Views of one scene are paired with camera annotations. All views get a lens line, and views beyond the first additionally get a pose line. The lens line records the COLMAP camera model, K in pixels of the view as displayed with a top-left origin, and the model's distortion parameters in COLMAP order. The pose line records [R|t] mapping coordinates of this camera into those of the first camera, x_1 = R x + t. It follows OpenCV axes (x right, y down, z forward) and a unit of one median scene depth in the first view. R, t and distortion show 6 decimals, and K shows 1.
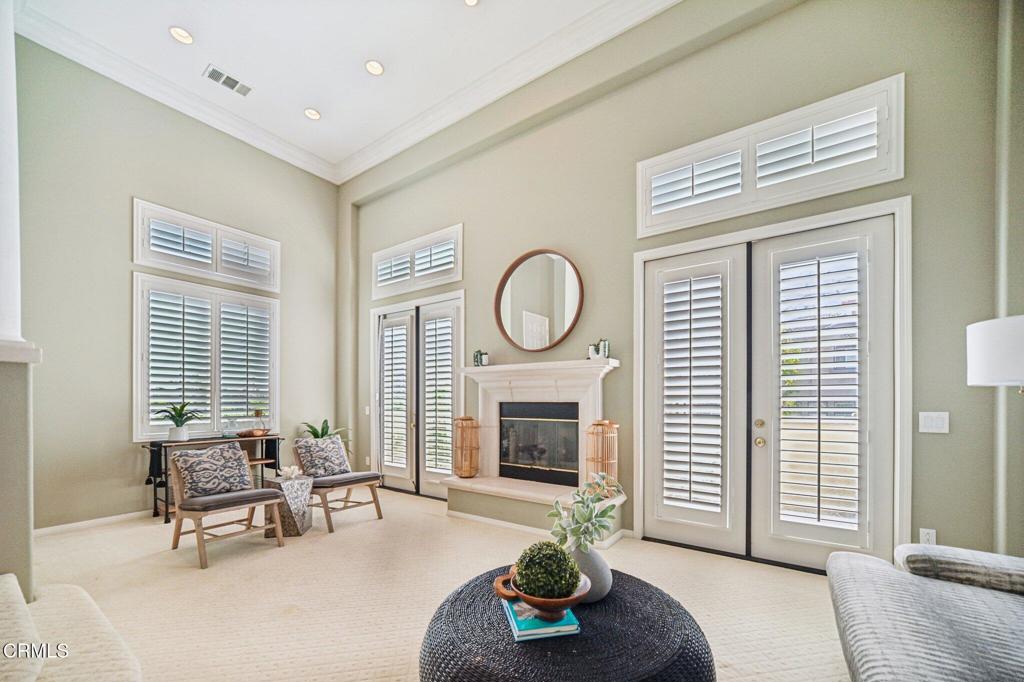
lens RADIAL K [[435.1, 0, 532.1], [0, 435.1, 399.5], [0, 0, 1]] dist [0.001999, 0.001494]
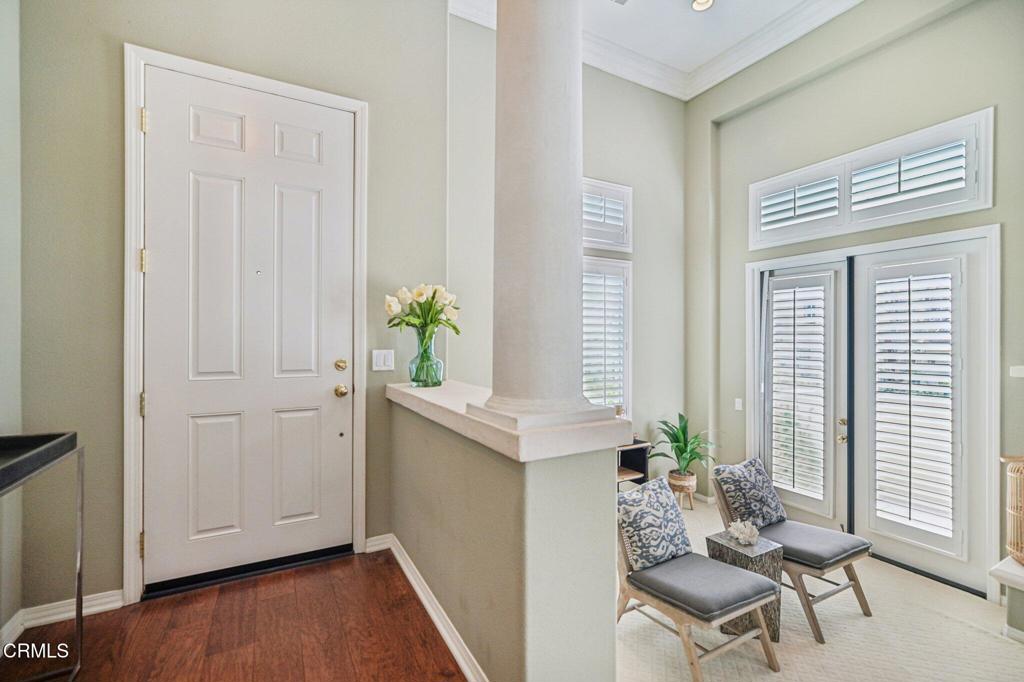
lens RADIAL K [[459.6, 0, 507.5], [0, 459.6, 339.8], [0, 0, 1]] dist [0.015966, -0.000570]
pose [[0.902338, 0.006234, -0.430983, -0.461591], [-0.001718, 0.999939, 0.010867, -0.105144], [0.431025, -0.009065, 0.902295, 0.169334]]
